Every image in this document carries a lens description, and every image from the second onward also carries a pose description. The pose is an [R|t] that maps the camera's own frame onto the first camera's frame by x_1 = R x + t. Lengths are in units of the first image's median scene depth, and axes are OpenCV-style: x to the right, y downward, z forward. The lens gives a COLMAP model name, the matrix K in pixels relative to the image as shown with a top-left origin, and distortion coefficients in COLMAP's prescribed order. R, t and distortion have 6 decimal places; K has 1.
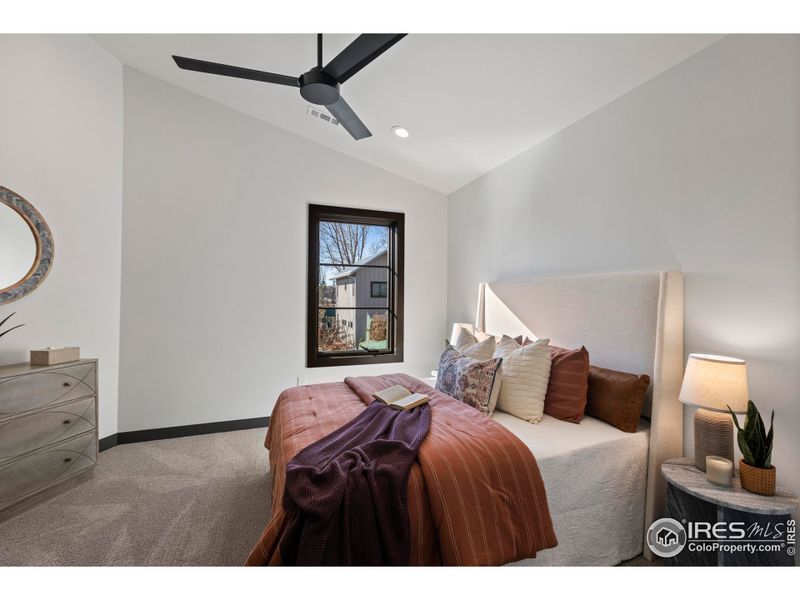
lens RADIAL K [[358.2, 0, 409.9], [0, 358.2, 297.1], [0, 0, 1]] dist [-0.000839, -0.000001]
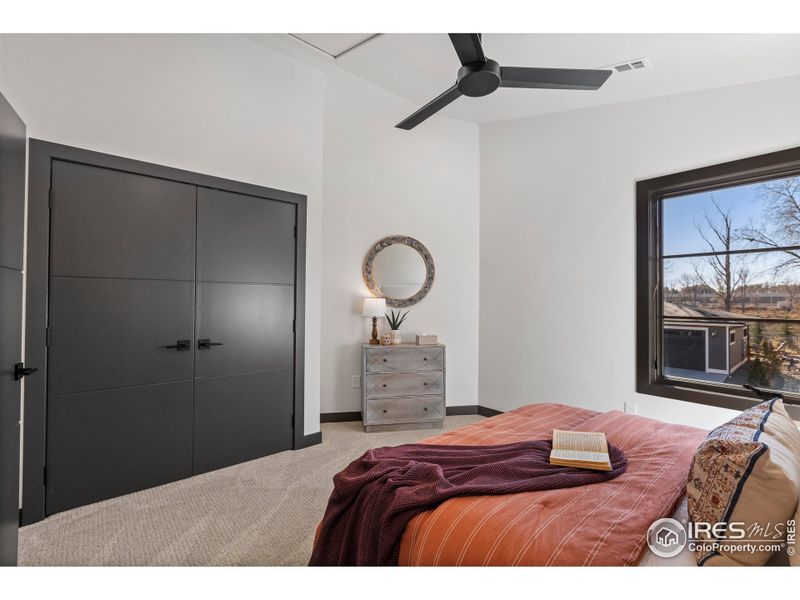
lens RADIAL K [[358.2, 0, 409.9], [0, 358.2, 297.1], [0, 0, 1]] dist [-0.000839, -0.000001]
pose [[0.323277, -0.016697, -0.946157, 0.437390], [-0.001957, 0.999830, -0.018313, 0.008961], [0.946303, 0.007772, 0.323189, 0.416556]]
